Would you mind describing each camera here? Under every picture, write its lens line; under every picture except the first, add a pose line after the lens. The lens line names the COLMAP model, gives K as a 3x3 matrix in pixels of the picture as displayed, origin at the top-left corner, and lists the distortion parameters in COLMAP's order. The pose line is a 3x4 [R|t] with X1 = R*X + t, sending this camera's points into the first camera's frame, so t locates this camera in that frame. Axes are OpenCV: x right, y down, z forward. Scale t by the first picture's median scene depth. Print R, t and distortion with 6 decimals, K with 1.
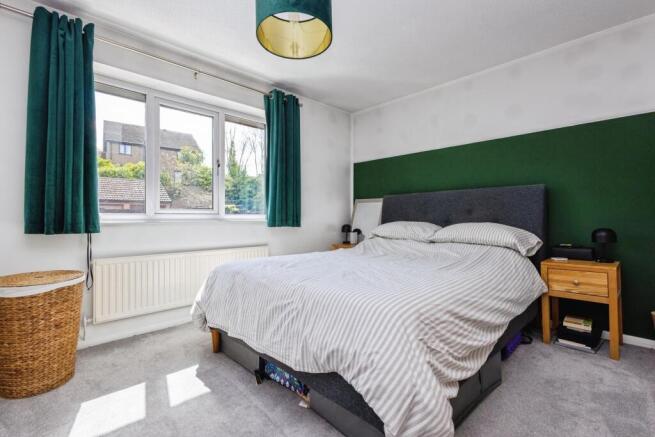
lens RADIAL K [[298.6, 0, 326.2], [0, 298.6, 215.3], [0, 0, 1]] dist [-0.001421, 0.000001]
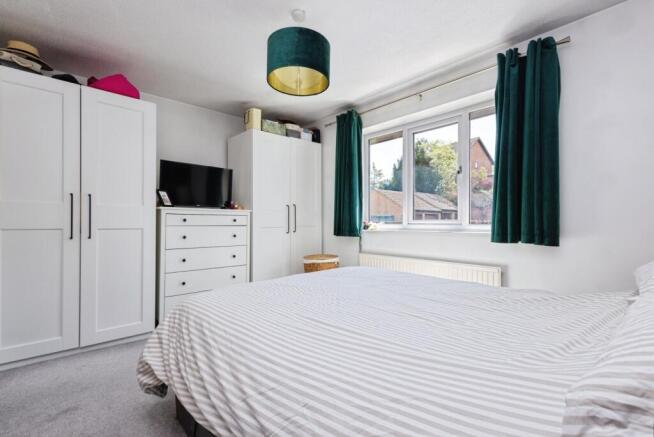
lens RADIAL K [[301.2, 0, 327.0], [0, 301.2, 218.5], [0, 0, 1]] dist [-0.000144, -0.000332]
pose [[-0.036474, -0.010874, -0.999275, 0.593113], [0.004666, 0.999928, -0.011051, -0.014658], [0.999324, -0.005065, -0.036421, 0.620939]]
